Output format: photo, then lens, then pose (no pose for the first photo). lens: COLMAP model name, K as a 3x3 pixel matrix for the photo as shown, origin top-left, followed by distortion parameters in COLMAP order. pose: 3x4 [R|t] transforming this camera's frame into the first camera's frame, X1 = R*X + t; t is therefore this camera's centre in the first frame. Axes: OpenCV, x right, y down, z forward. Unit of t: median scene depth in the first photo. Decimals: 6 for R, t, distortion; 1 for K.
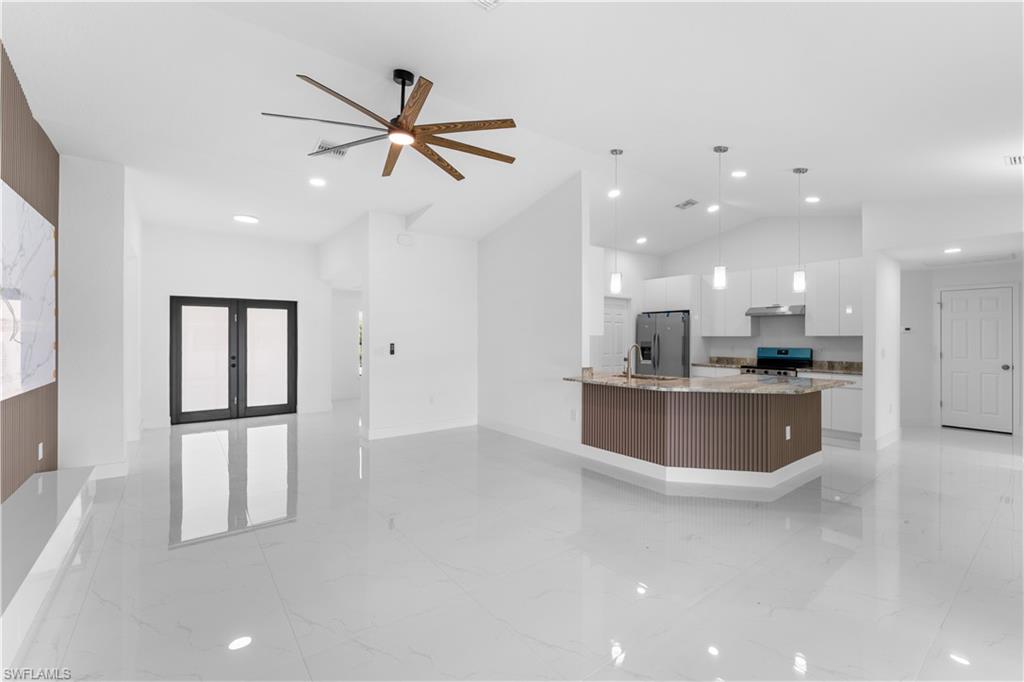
lens RADIAL K [[446.0, 0, 506.6], [0, 446.0, 335.9], [0, 0, 1]] dist [0.000409, -0.000540]
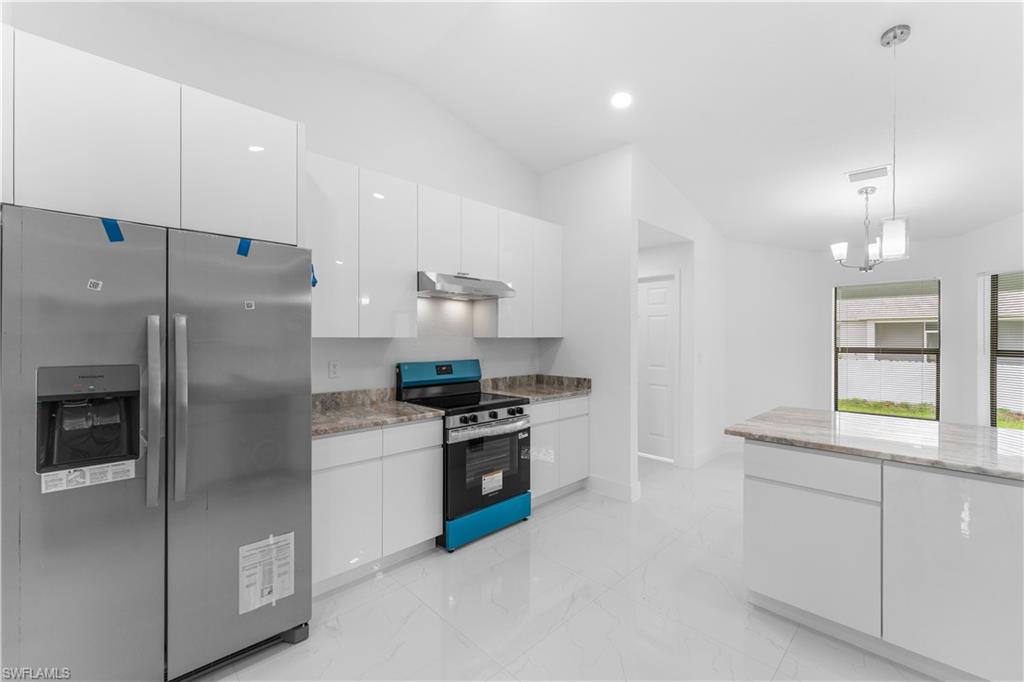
lens RADIAL K [[423.5, 0, 501.4], [0, 423.5, 337.9], [0, 0, 1]] dist [-0.003498, -0.000055]
pose [[-0.131600, -0.001954, 0.991301, 0.128719], [-0.002160, 0.999996, 0.001684, -0.000097], [-0.991301, -0.001920, -0.131604, 0.941097]]
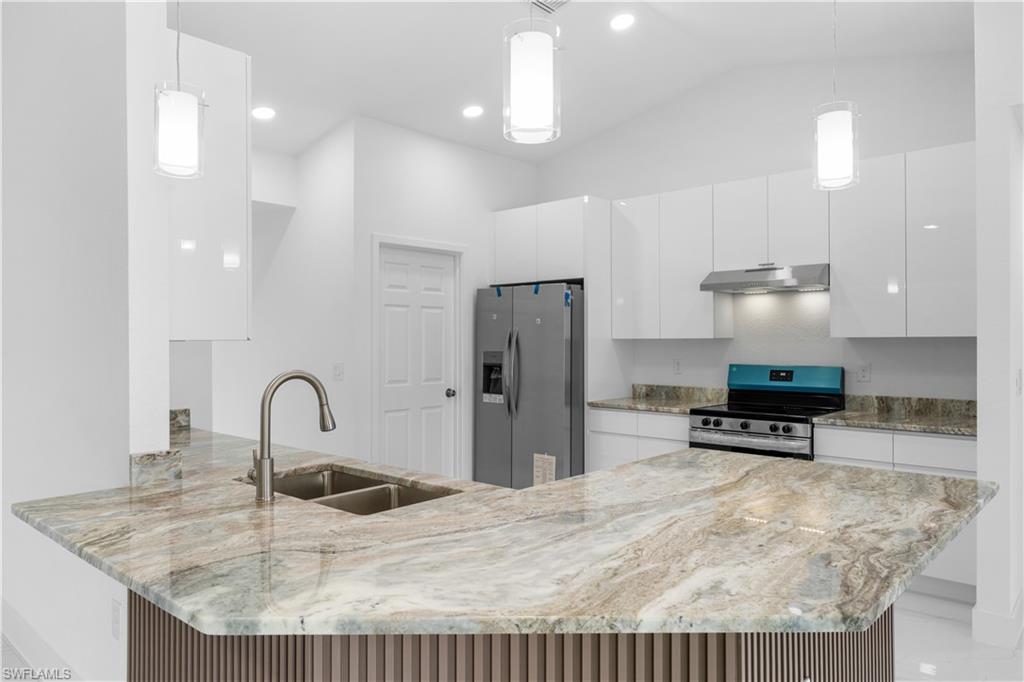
lens RADIAL K [[698.4, 0, 512.9], [0, 698.4, 336.8], [0, 0, 1]] dist [-0.002607, 0.001833]
pose [[0.981425, -0.003330, 0.191817, 0.222385], [0.003674, 0.999992, -0.001437, -0.000770], [-0.191811, 0.002115, 0.981430, 0.366136]]
